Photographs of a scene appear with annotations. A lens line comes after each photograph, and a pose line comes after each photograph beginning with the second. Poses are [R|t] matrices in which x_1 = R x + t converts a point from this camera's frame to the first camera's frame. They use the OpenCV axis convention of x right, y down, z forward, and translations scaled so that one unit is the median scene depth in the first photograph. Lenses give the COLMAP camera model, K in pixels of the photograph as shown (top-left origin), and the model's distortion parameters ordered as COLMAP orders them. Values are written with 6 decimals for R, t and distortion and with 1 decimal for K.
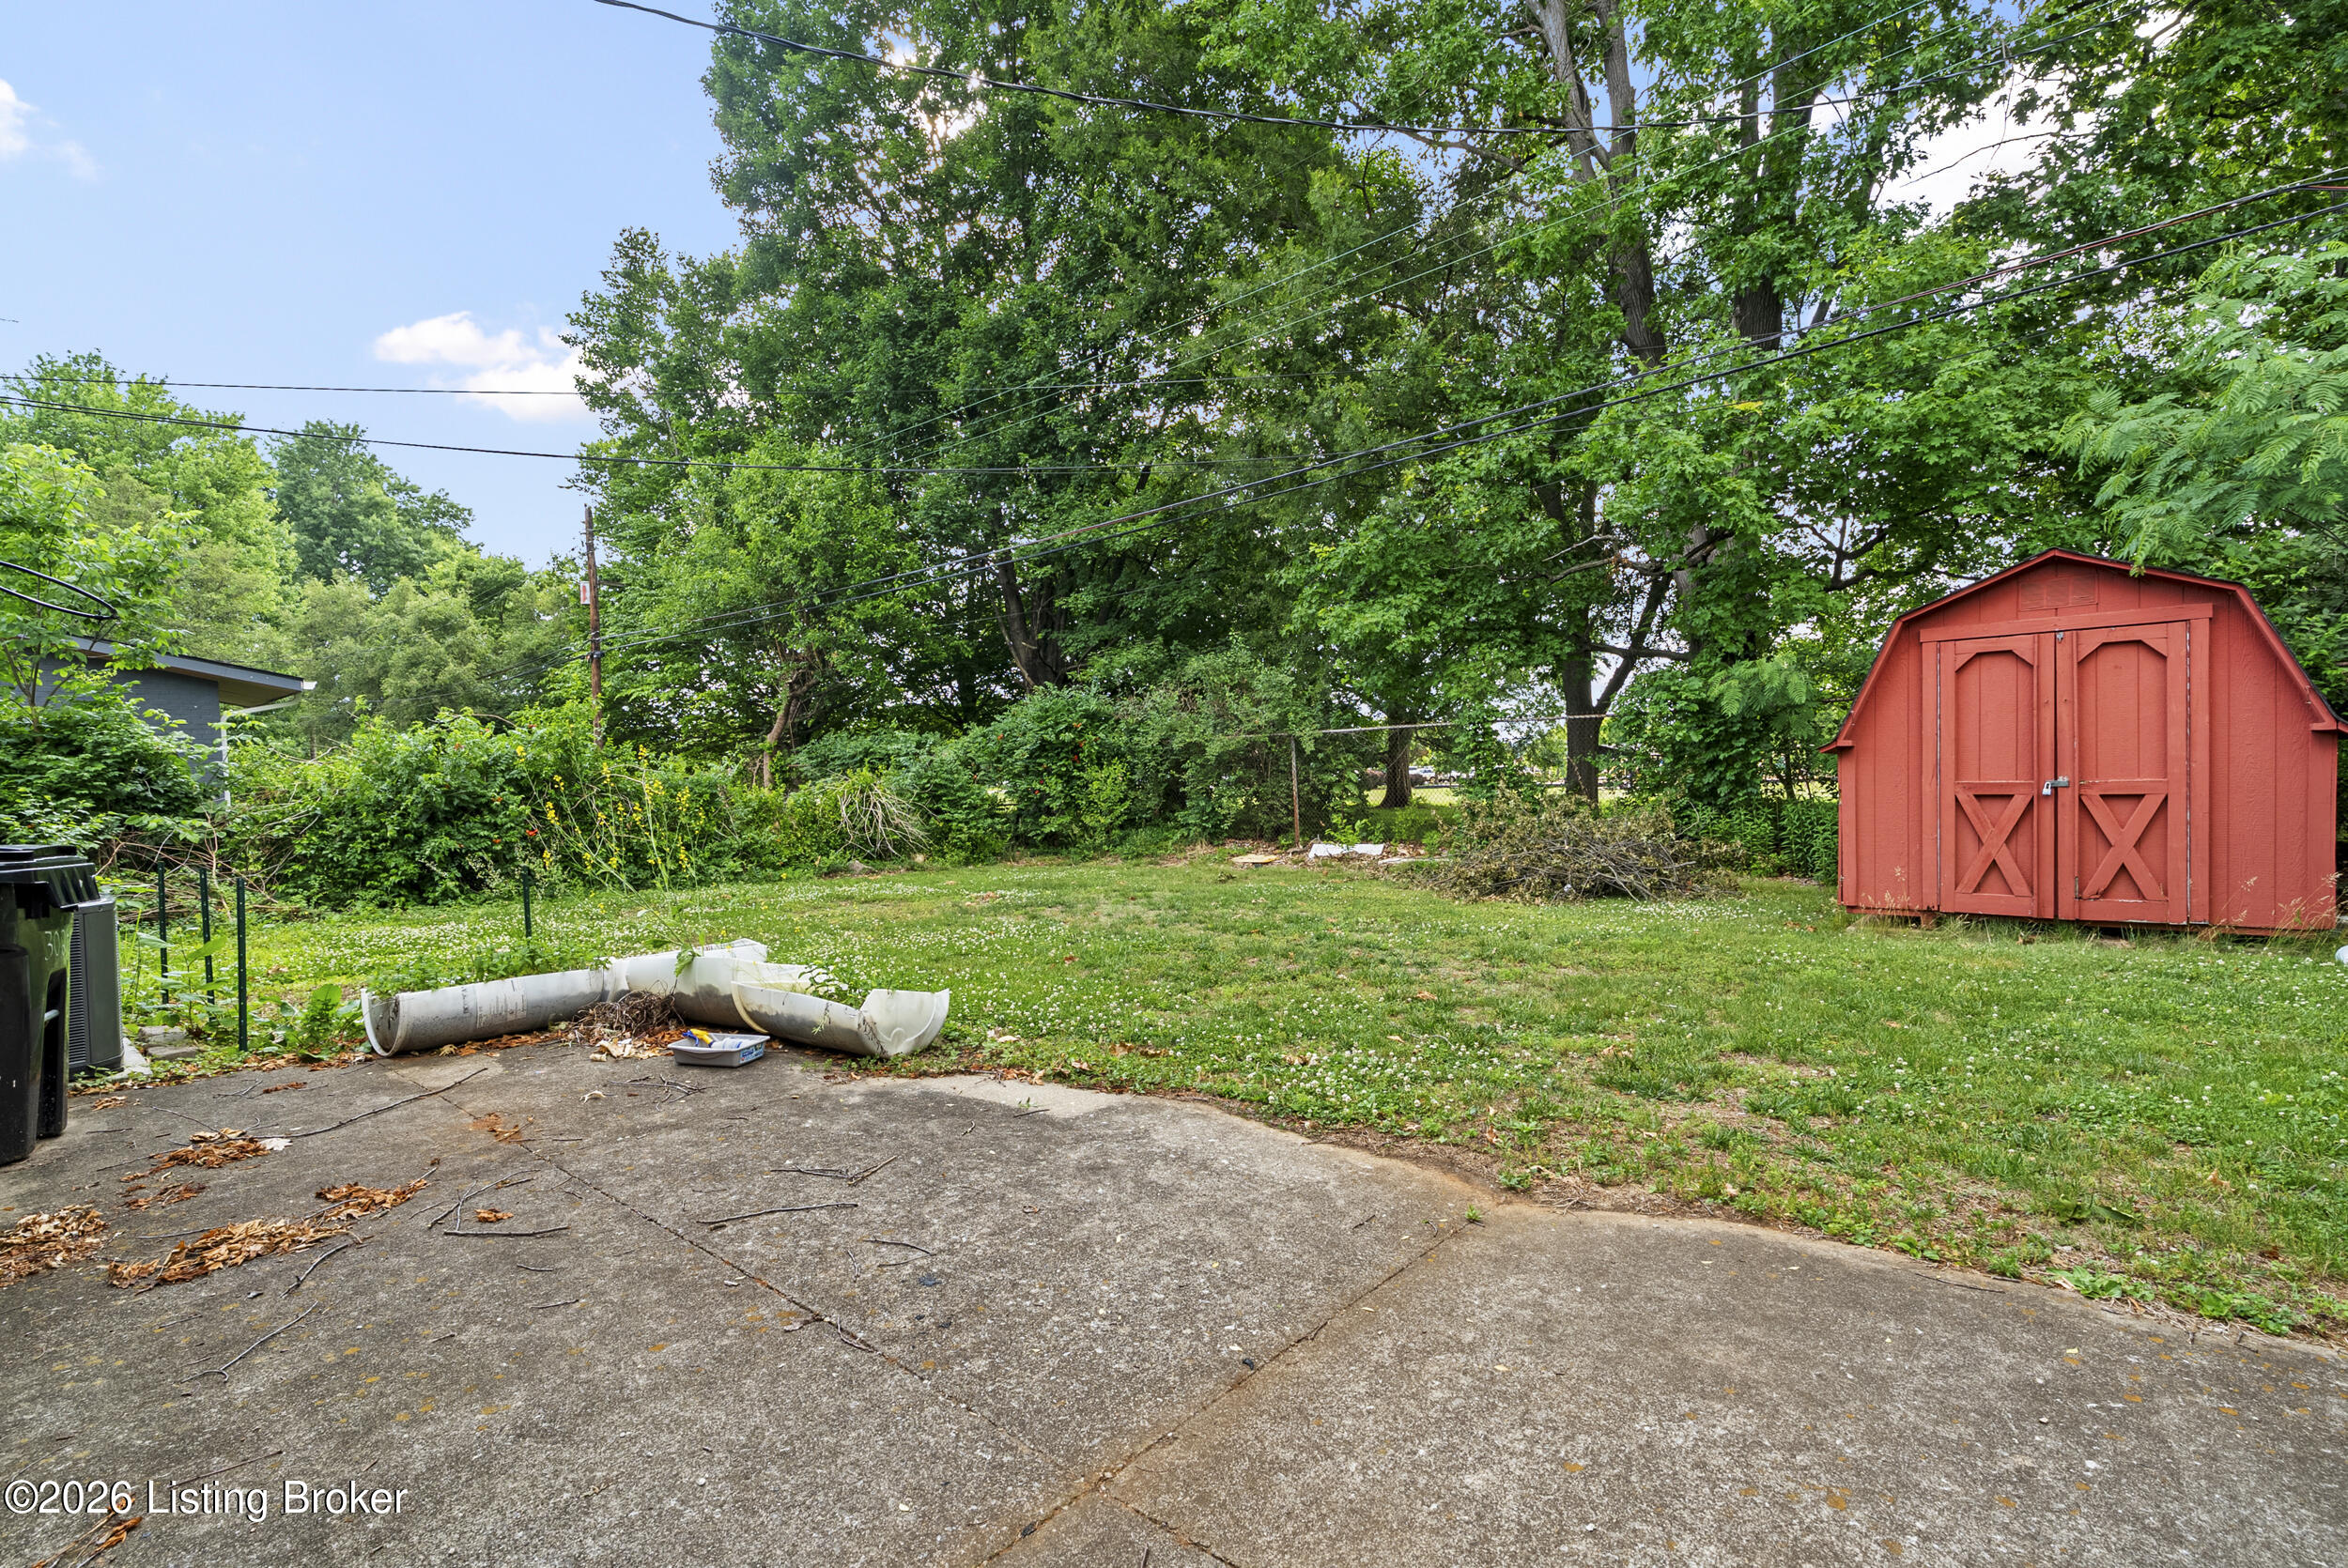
lens RADIAL K [[1066.3, 0, 1172.4], [0, 1066.3, 785.9], [0, 0, 1]] dist [0.004247, 0.000989]
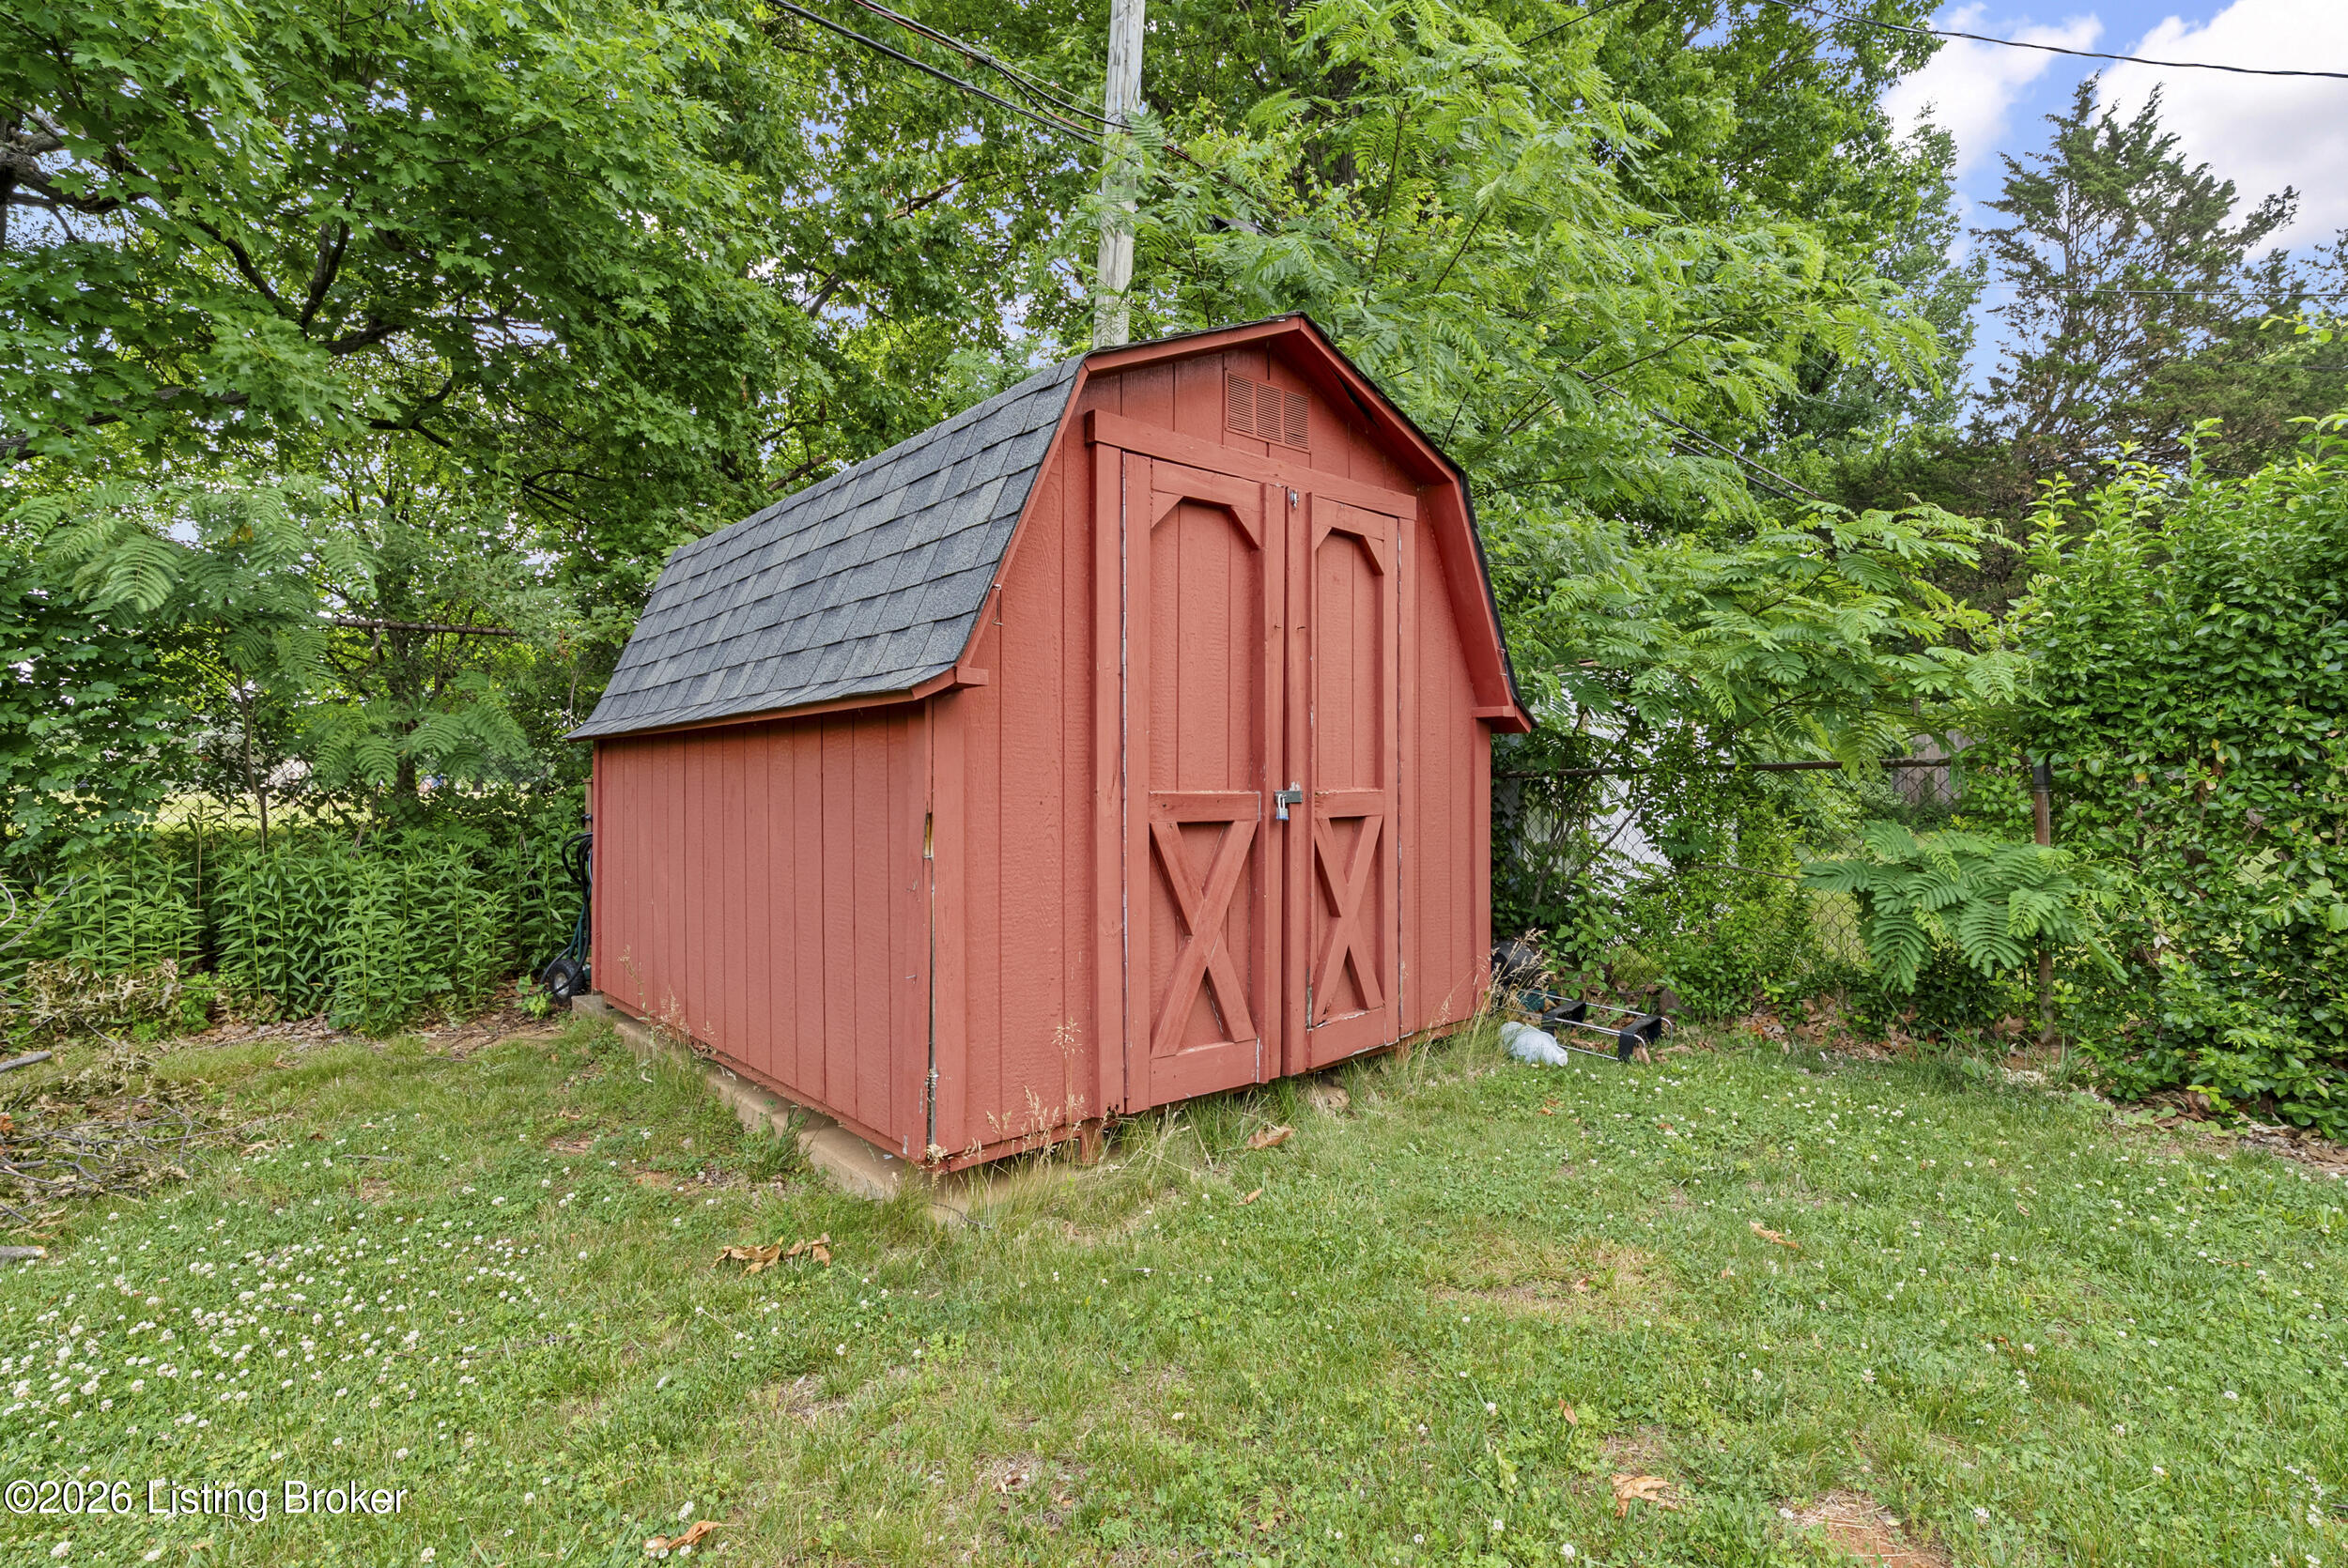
lens RADIAL K [[1066.3, 0, 1173.2], [0, 1066.3, 787.3], [0, 0, 1]] dist [0.004247, 0.000989]
pose [[0.101114, 0.031013, 0.994391, 0.329199], [-0.003322, 0.999519, -0.030835, 0.008057], [-0.994869, -0.000186, 0.101169, 0.974661]]
